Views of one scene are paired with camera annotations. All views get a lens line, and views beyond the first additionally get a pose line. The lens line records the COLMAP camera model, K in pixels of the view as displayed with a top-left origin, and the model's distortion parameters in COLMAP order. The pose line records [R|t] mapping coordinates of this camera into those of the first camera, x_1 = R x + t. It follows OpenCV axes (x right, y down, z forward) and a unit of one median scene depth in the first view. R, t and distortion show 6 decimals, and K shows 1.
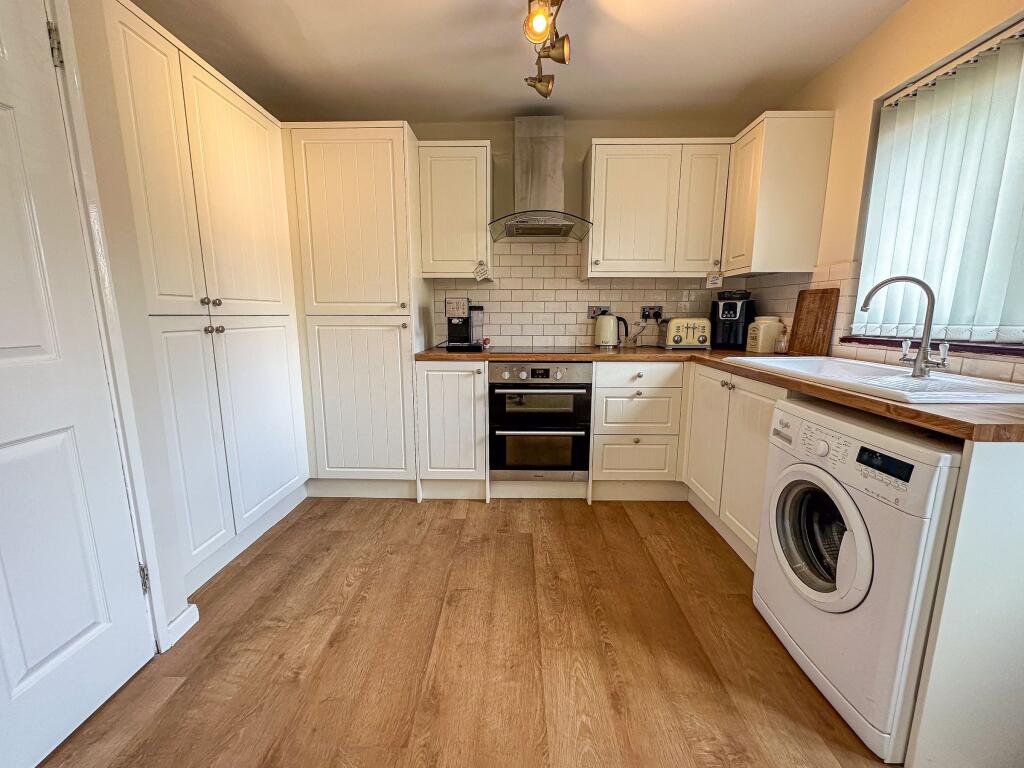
lens RADIAL K [[413.0, 0, 512.0], [0, 413.0, 384.0], [0, 0, 1]] dist [-0.001165, 0.000049]
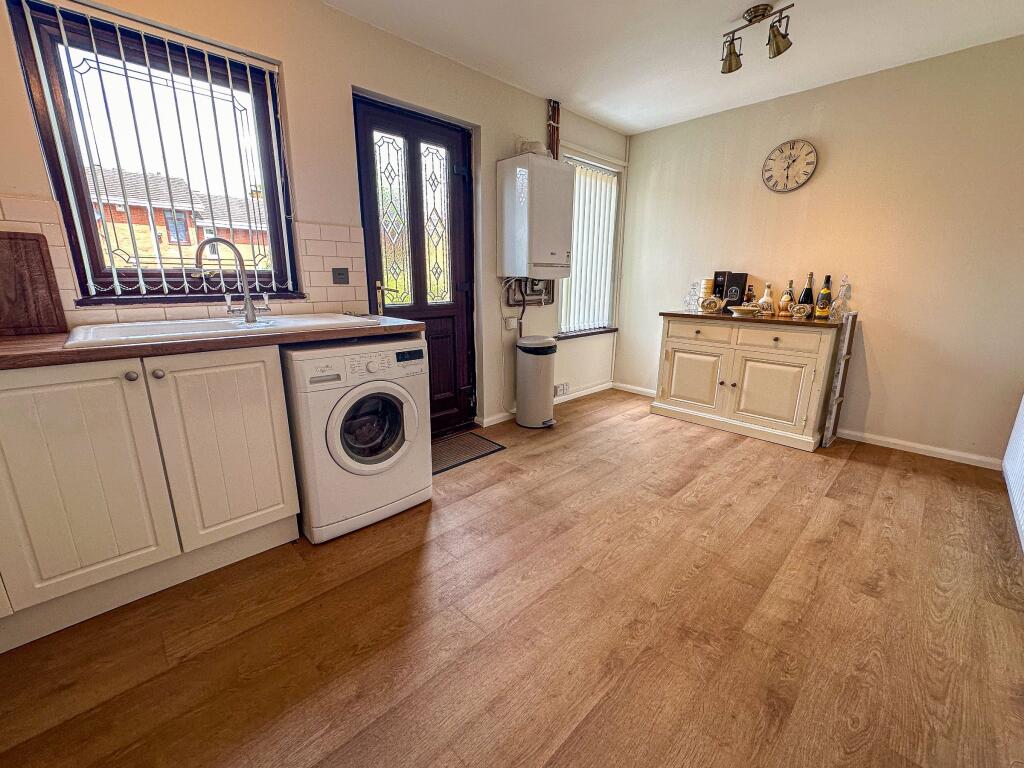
lens RADIAL K [[423.5, 0, 509.1], [0, 423.5, 384.7], [0, 0, 1]] dist [-0.002322, -0.000164]
pose [[-0.703691, -0.177343, 0.688017, -0.309753], [0.112571, 0.928289, 0.354412, -0.130648], [-0.701531, 0.326847, -0.633265, 0.825048]]
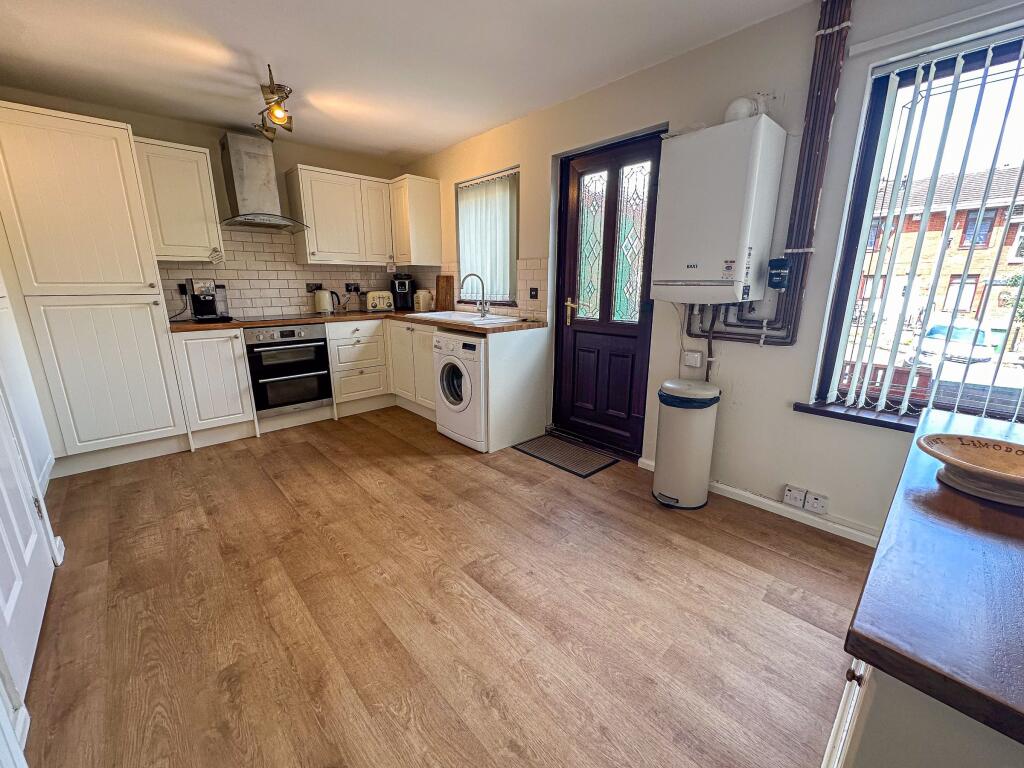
lens RADIAL K [[408.5, 0, 509.9], [0, 408.5, 383.6], [0, 0, 1]] dist [-0.007008, 0.000029]
pose [[0.722752, -0.167740, 0.670442, -0.338390], [0.113780, 0.985741, 0.123968, 0.054208], [-0.681677, -0.013315, 0.731532, -0.518111]]
